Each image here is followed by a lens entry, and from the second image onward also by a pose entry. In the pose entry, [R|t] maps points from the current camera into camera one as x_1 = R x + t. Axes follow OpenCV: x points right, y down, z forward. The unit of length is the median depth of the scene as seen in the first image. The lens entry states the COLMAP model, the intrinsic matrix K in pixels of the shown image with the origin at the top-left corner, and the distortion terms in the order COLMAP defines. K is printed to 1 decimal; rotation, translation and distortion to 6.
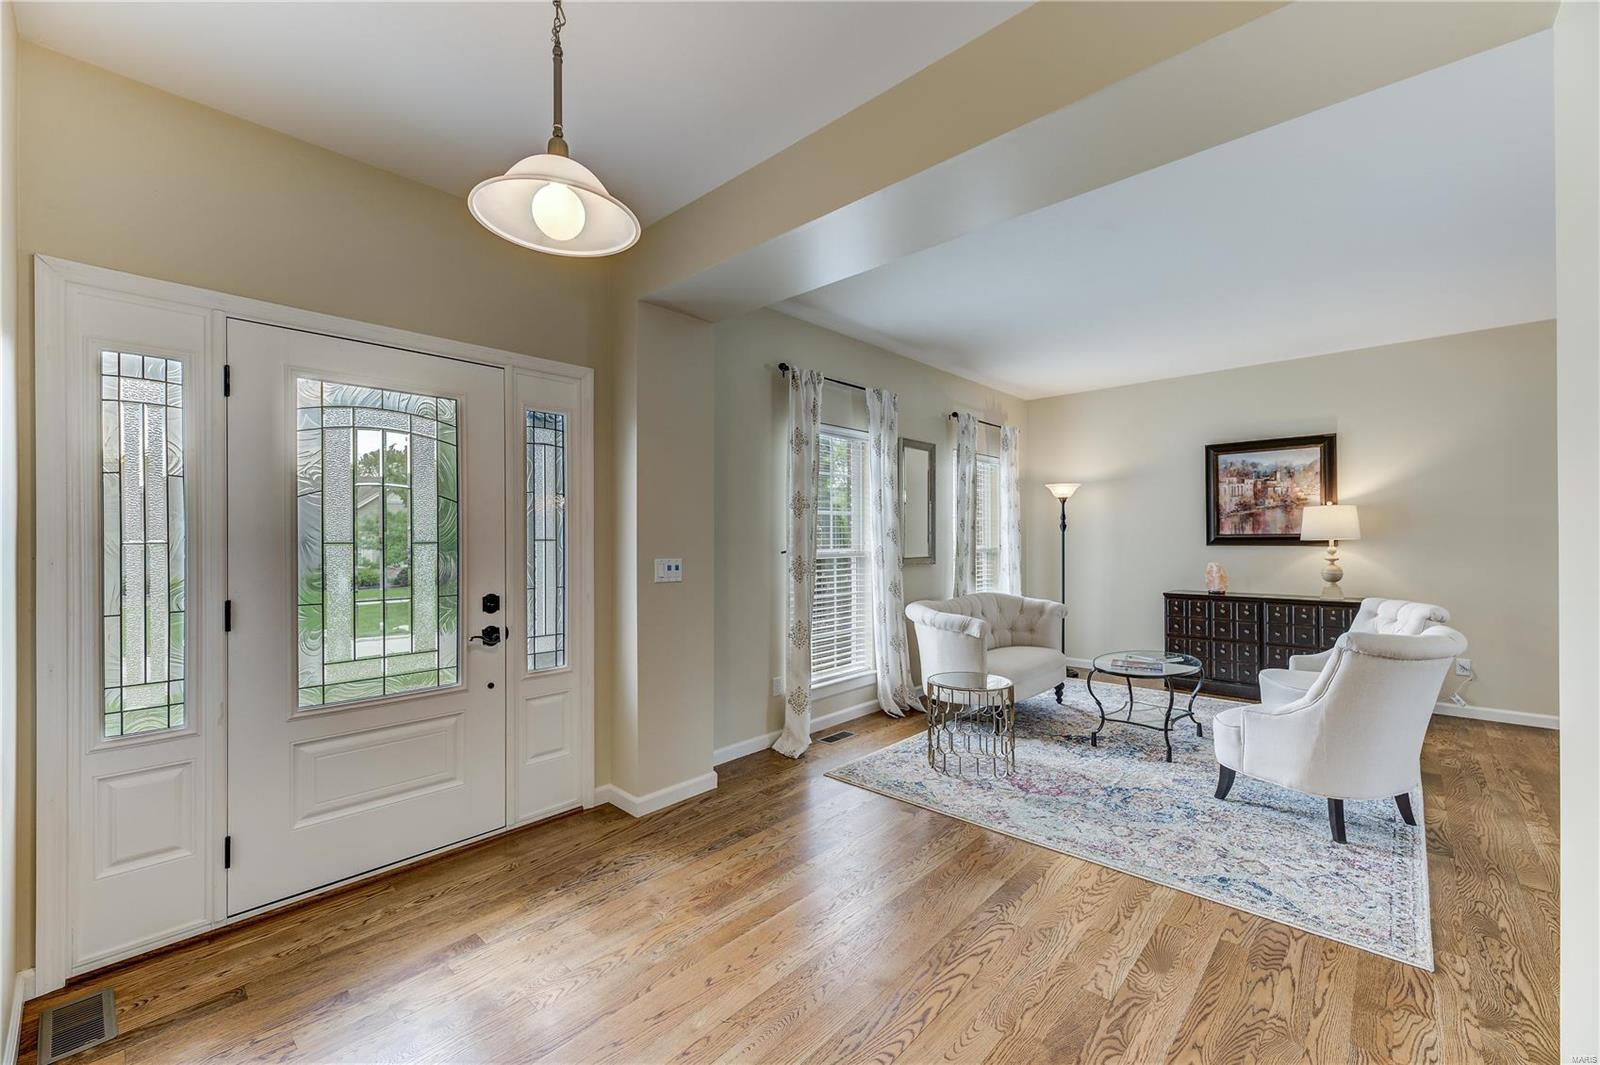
lens RADIAL K [[662.3, 0, 797.6], [0, 662.3, 531.7], [0, 0, 1]] dist [0.007404, -0.000071]
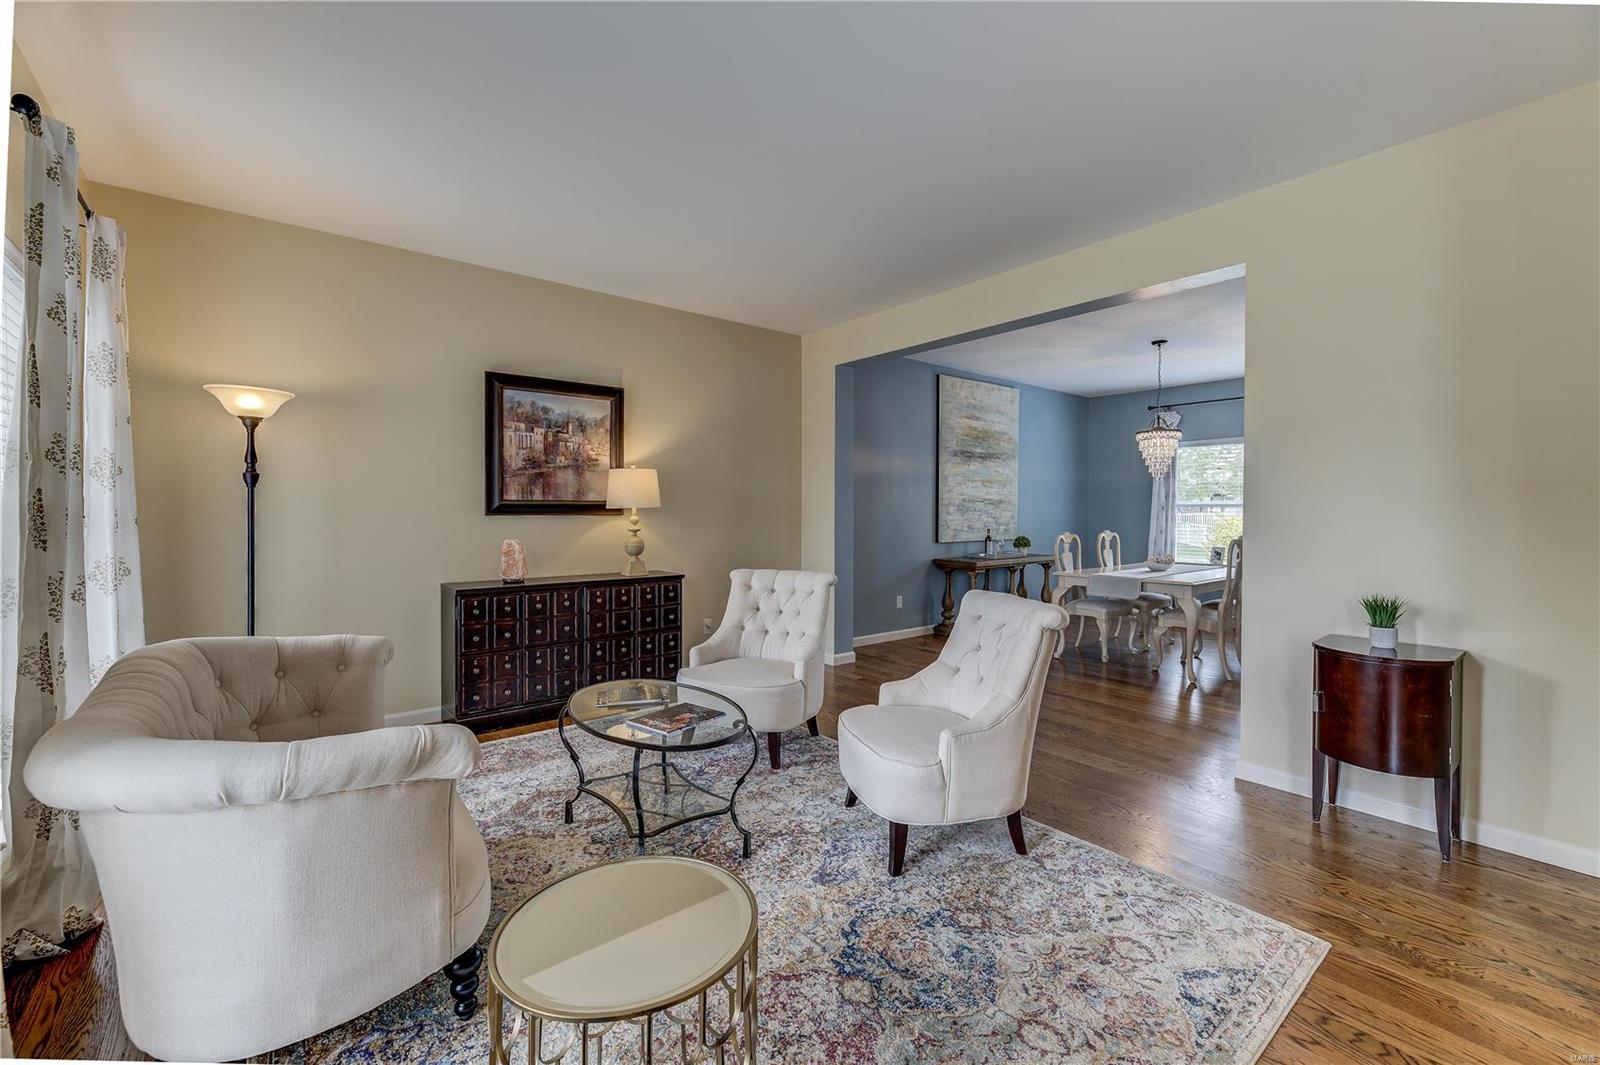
lens RADIAL K [[662.3, 0, 814.9], [0, 662.3, 519.0], [0, 0, 1]] dist [0.007404, -0.000071]
pose [[0.125940, -0.005419, 0.992023, -0.034280], [-0.010403, 0.999923, 0.006783, 0.017168], [-0.991983, -0.011174, 0.125874, 0.600215]]
